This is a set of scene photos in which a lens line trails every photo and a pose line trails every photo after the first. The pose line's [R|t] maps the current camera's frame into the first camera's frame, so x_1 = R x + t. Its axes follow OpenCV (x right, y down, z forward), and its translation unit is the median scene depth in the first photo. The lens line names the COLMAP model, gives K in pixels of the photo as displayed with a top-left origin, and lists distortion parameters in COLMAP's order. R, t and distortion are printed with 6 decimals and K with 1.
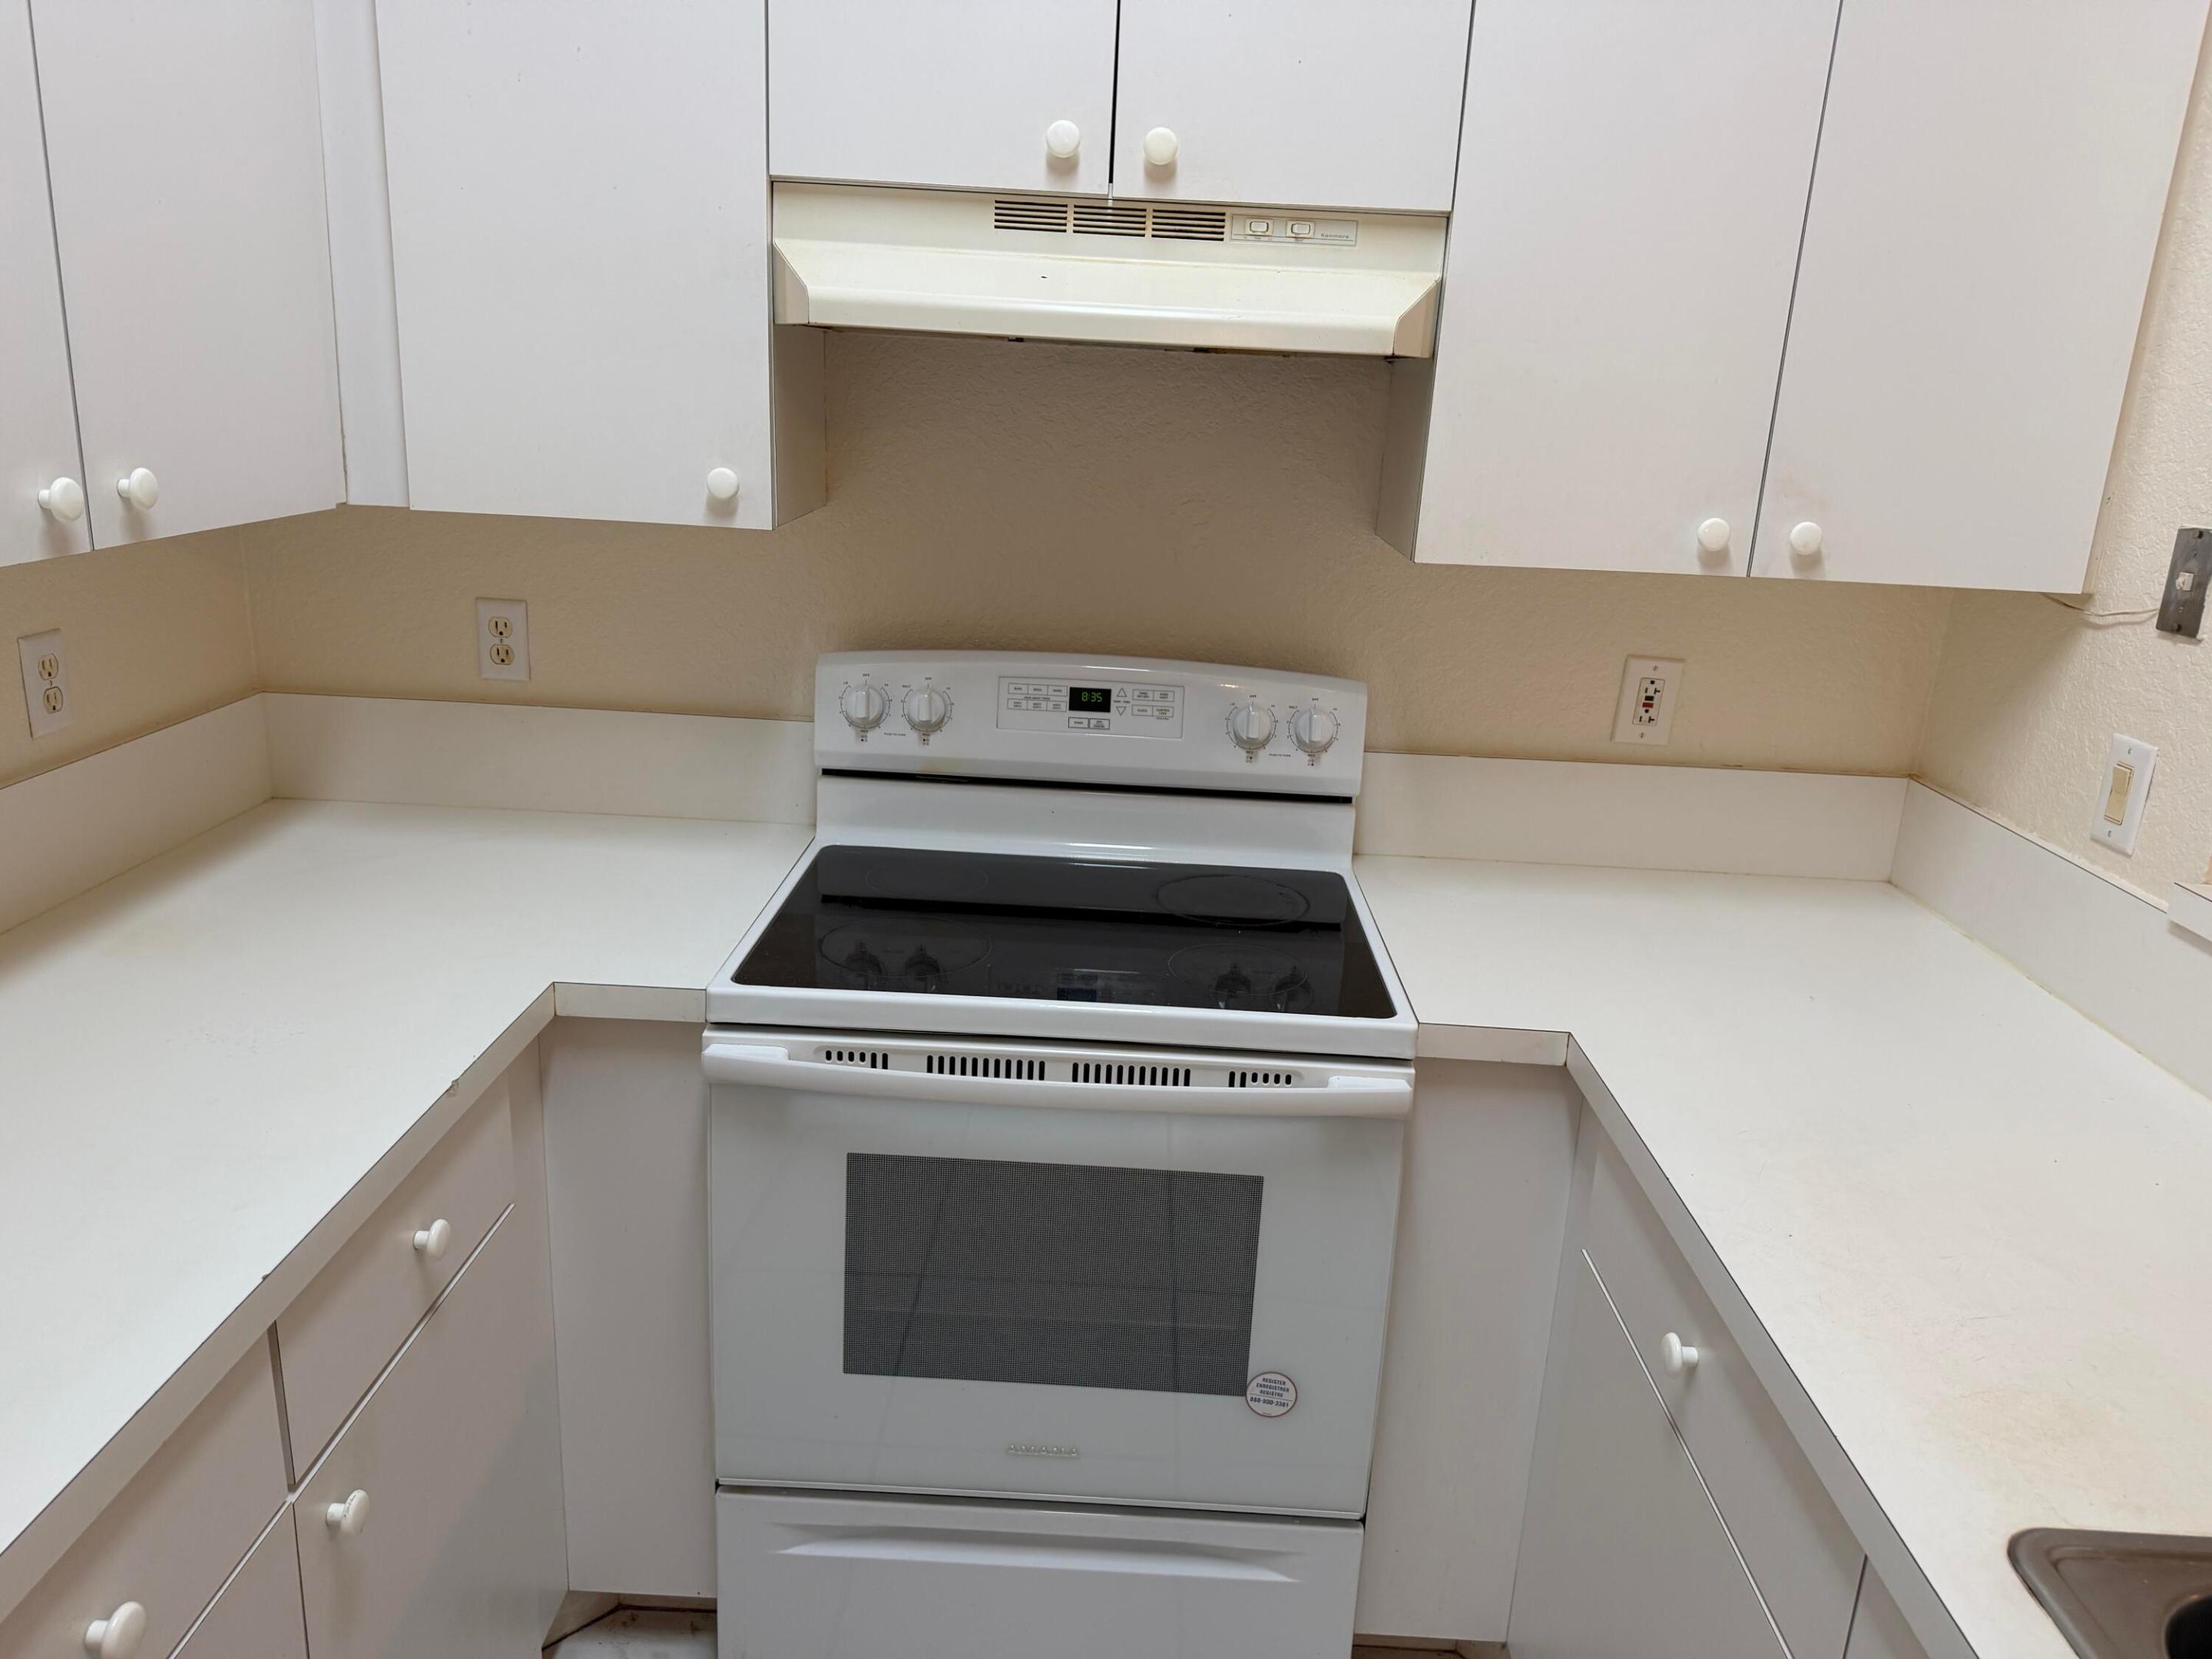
lens RADIAL K [[1566.2, 0, 1097.1], [0, 1566.2, 808.6], [0, 0, 1]] dist [0.032151, -0.043230]
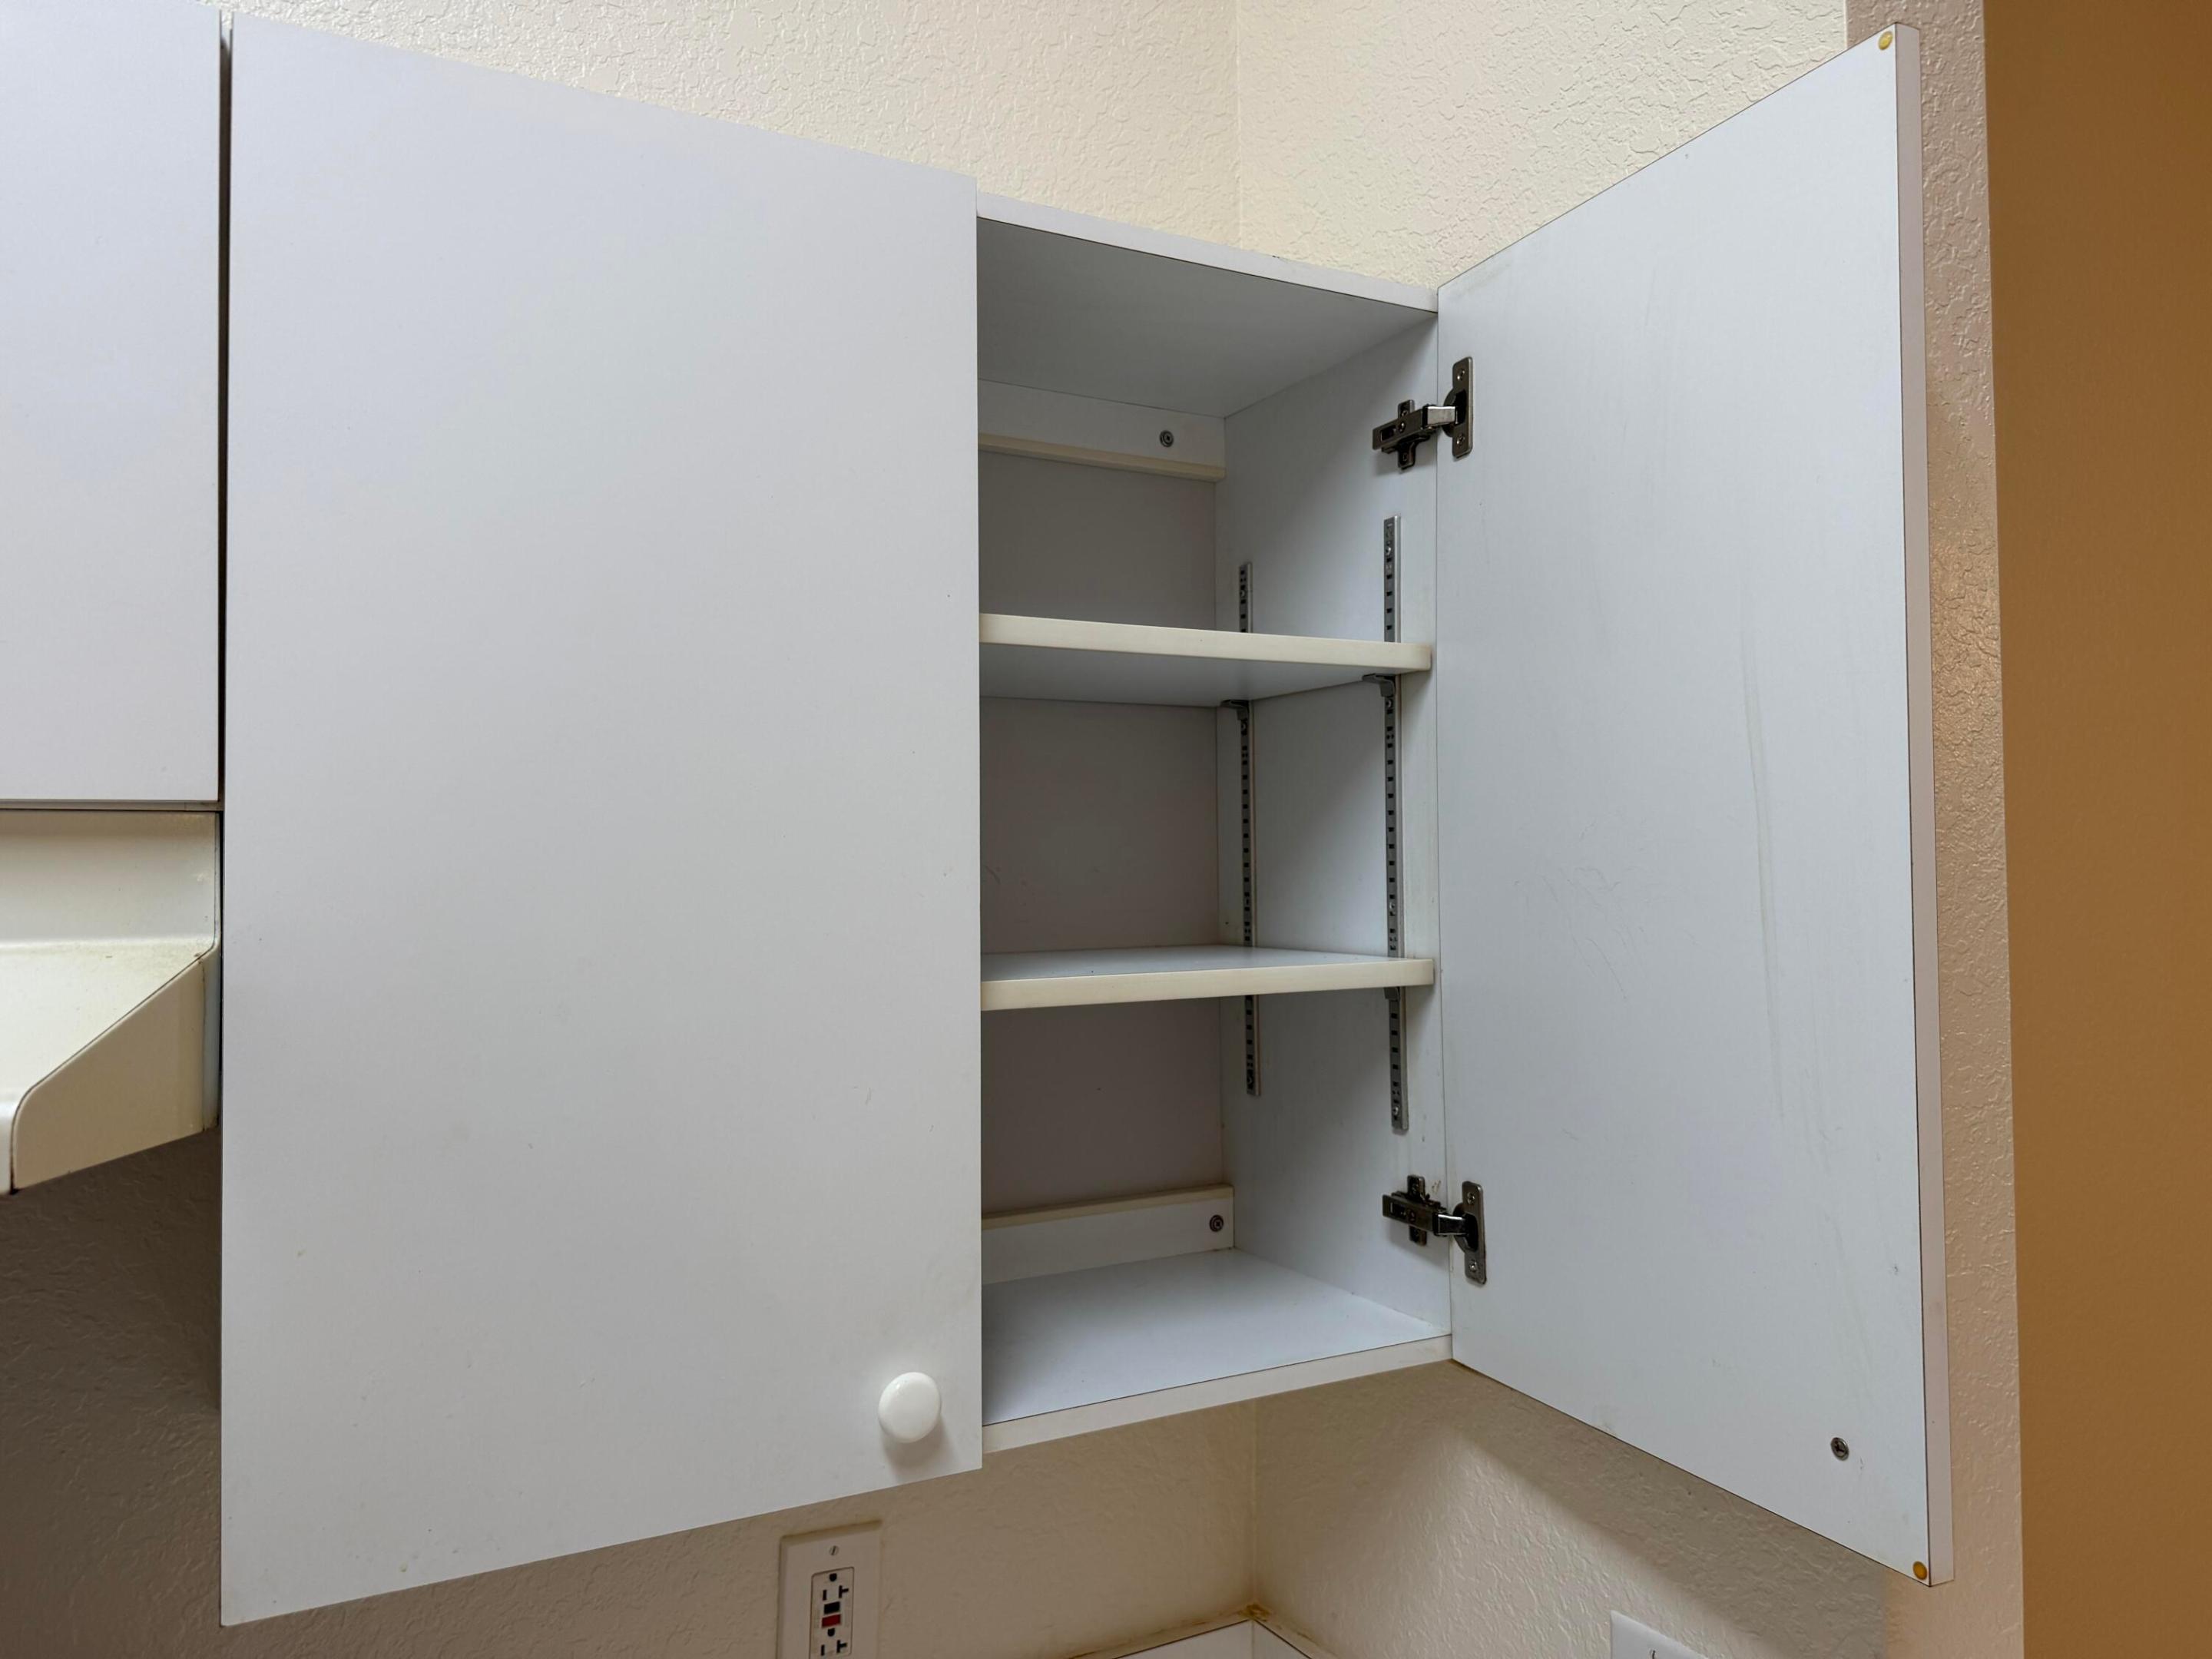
lens RADIAL K [[1566.2, 0, 1095.8], [0, 1566.2, 831.6], [0, 0, 1]] dist [0.032151, -0.043230]
pose [[0.862573, -0.051758, 0.503278, 0.206249], [0.196638, 0.950843, -0.239232, -0.213439], [-0.466156, 0.305319, 0.830349, 0.514598]]
